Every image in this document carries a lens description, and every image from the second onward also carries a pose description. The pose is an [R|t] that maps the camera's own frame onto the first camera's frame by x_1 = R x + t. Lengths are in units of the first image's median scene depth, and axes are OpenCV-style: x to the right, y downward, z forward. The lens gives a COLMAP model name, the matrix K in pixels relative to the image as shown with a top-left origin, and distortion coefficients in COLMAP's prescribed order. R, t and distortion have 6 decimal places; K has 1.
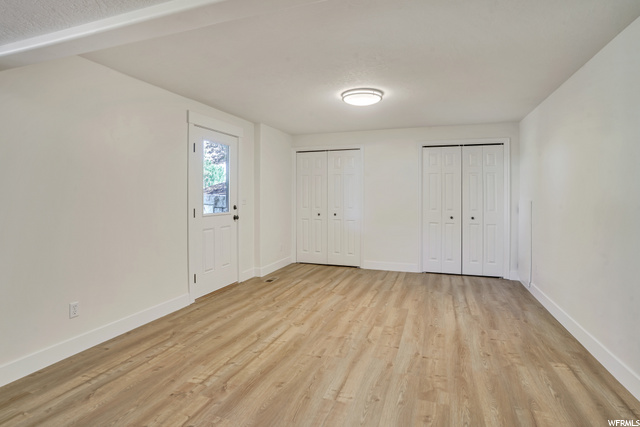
lens RADIAL K [[328.7, 0, 317.6], [0, 328.7, 197.7], [0, 0, 1]] dist [-0.001976, -0.000051]
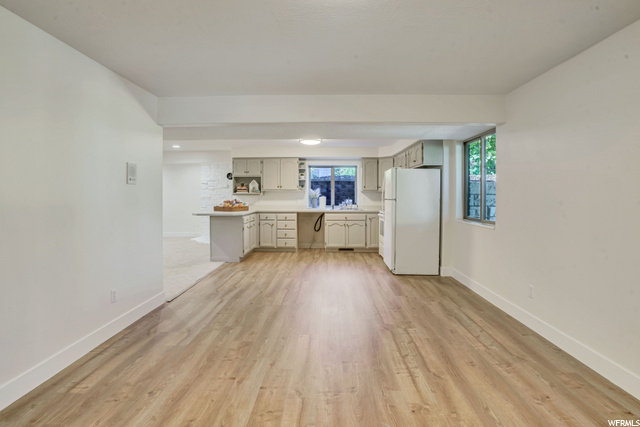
lens RADIAL K [[328.7, 0, 317.6], [0, 328.7, 197.7], [0, 0, 1]] dist [-0.001976, -0.000051]
pose [[-0.948263, -0.003116, -0.317469, 0.392442], [-0.006070, 0.999947, 0.008317, -0.009116], [0.317427, 0.009814, -0.948232, 1.908676]]
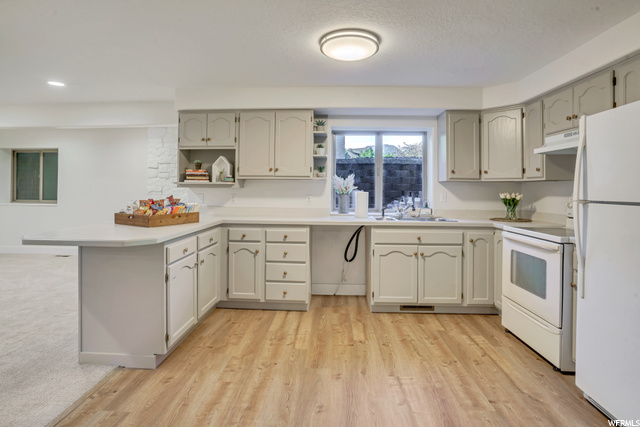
lens RADIAL K [[328.7, 0, 317.6], [0, 328.7, 197.7], [0, 0, 1]] dist [-0.001976, -0.000051]
pose [[-0.957267, -0.002565, -0.289195, 0.364698], [-0.011201, 0.999539, 0.028212, -0.008709], [0.288990, 0.030246, -0.956854, 1.801006]]
